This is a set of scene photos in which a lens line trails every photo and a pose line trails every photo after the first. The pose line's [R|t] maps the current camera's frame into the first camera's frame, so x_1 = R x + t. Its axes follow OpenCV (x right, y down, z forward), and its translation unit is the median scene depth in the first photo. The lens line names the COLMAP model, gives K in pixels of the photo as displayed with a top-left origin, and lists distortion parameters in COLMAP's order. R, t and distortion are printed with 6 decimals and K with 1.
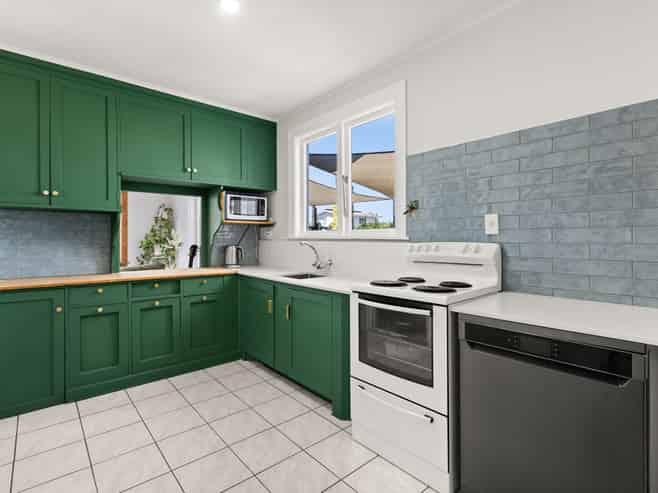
lens RADIAL K [[321.0, 0, 329.0], [0, 321.0, 246.5], [0, 0, 1]] dist [-0.001981, -0.000196]
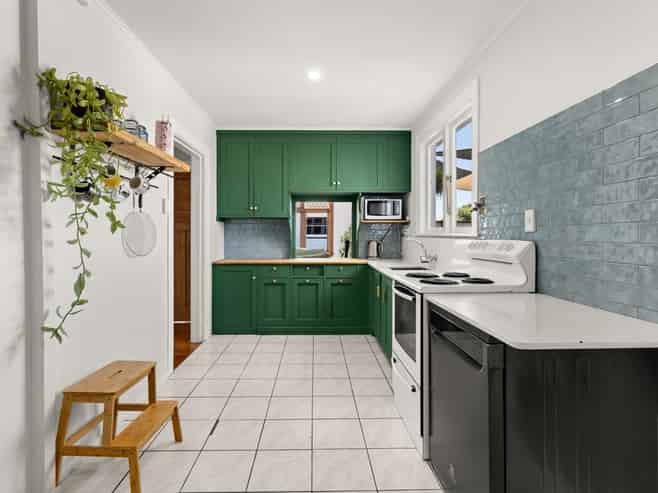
lens RADIAL K [[321.0, 0, 329.0], [0, 321.0, 246.5], [0, 0, 1]] dist [-0.001981, -0.000196]
pose [[0.787160, 0.022053, -0.616355, 0.379594], [-0.014786, 0.999748, 0.016887, -0.000475], [0.616572, -0.004179, 0.787288, -0.060005]]
